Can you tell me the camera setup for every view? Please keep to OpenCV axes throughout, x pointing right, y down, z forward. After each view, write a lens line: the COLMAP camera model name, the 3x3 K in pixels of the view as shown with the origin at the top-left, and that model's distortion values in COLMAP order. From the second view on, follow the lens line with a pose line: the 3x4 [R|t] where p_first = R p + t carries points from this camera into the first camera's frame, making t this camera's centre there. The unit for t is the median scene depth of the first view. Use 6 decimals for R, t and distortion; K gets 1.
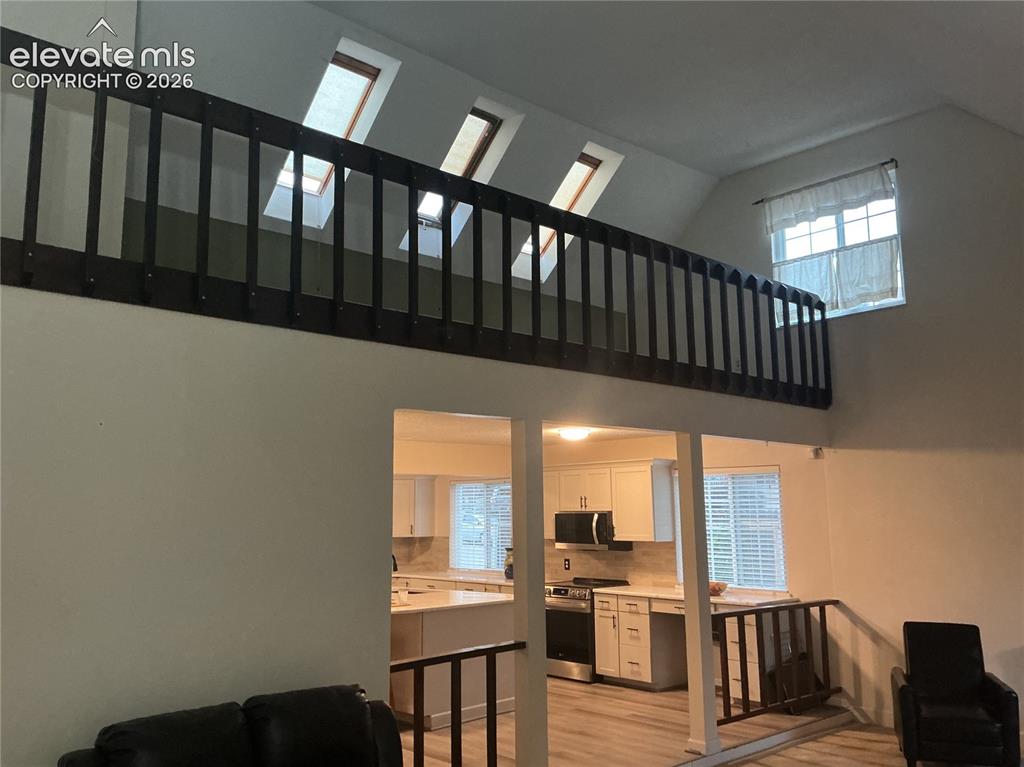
lens RADIAL K [[846.4, 0, 512.0], [0, 846.4, 383.5], [0, 0, 1]] dist [0.077435, -0.003117]
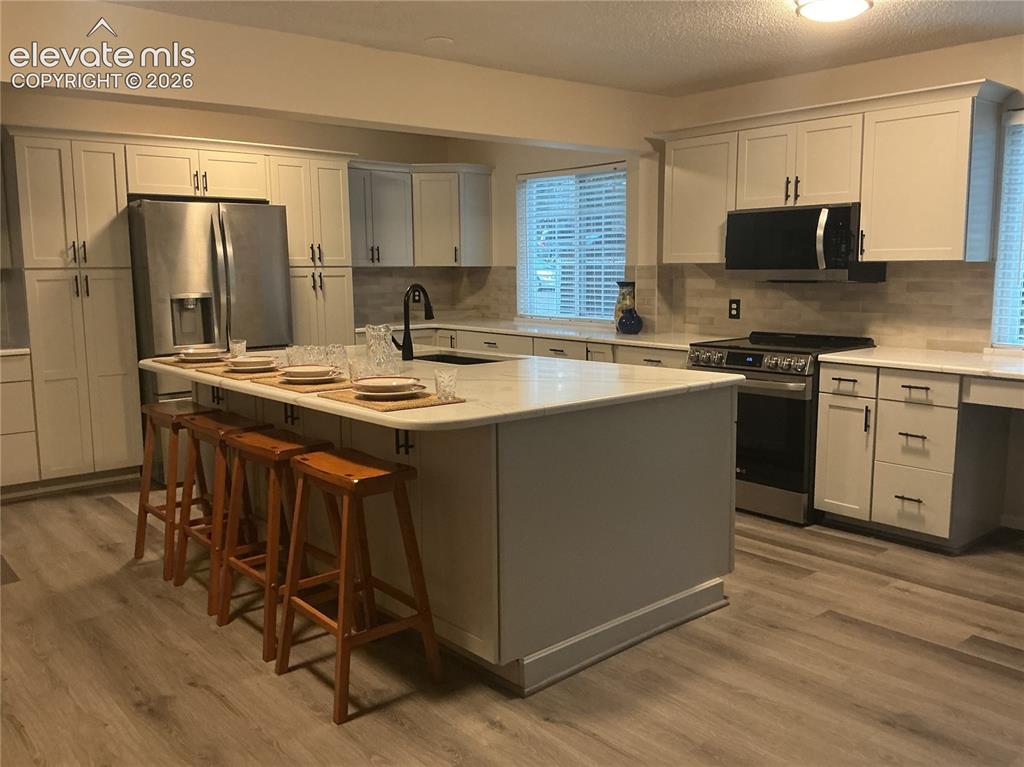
lens RADIAL K [[846.4, 0, 512.0], [0, 846.4, 383.5], [0, 0, 1]] dist [0.077435, -0.003117]
pose [[0.998958, 0.008681, -0.044811, -0.061258], [0.004600, 0.957602, 0.288057, 0.105643], [0.045411, -0.287963, 0.956564, 0.479115]]
